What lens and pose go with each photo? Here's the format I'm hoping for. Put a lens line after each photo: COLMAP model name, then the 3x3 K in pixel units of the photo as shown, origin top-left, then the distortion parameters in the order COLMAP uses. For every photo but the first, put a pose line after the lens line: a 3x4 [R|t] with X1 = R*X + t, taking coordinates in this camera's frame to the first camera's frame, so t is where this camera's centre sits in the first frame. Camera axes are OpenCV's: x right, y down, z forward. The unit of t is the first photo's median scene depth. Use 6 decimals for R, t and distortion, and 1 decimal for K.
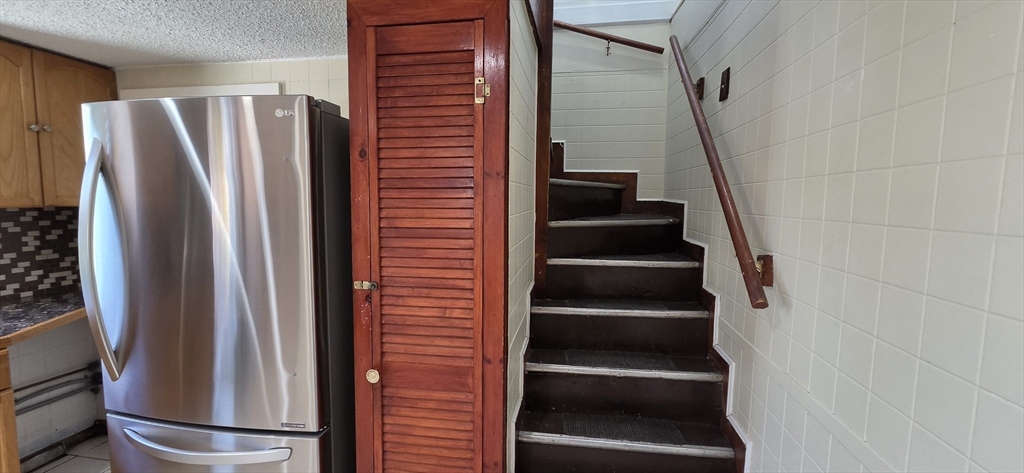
lens RADIAL K [[420.7, 0, 508.7], [0, 420.7, 235.3], [0, 0, 1]] dist [0.002053, -0.000179]
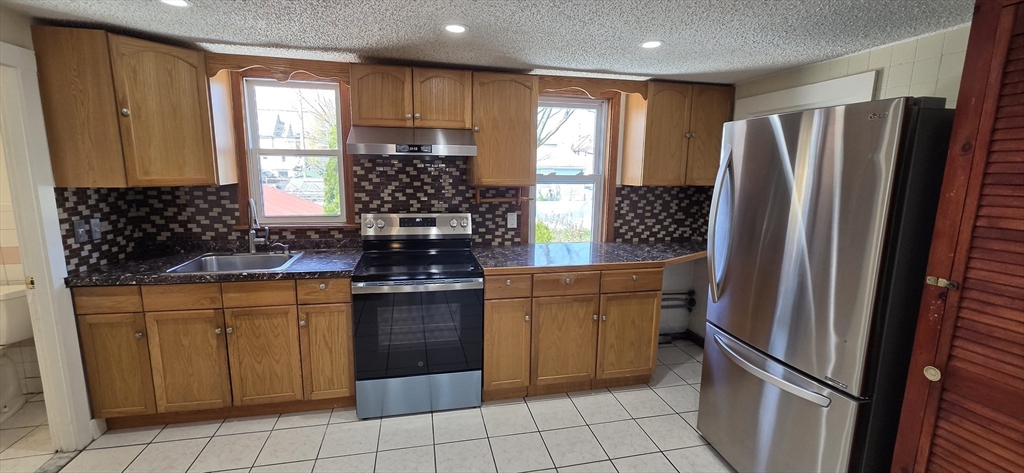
lens RADIAL K [[420.7, 0, 508.7], [0, 420.7, 235.3], [0, 0, 1]] dist [0.002053, -0.000179]
pose [[0.388251, 0.143809, -0.910264, 0.143636], [-0.087700, 0.989032, 0.118846, -0.018224], [0.917371, 0.033688, 0.396604, -0.314003]]
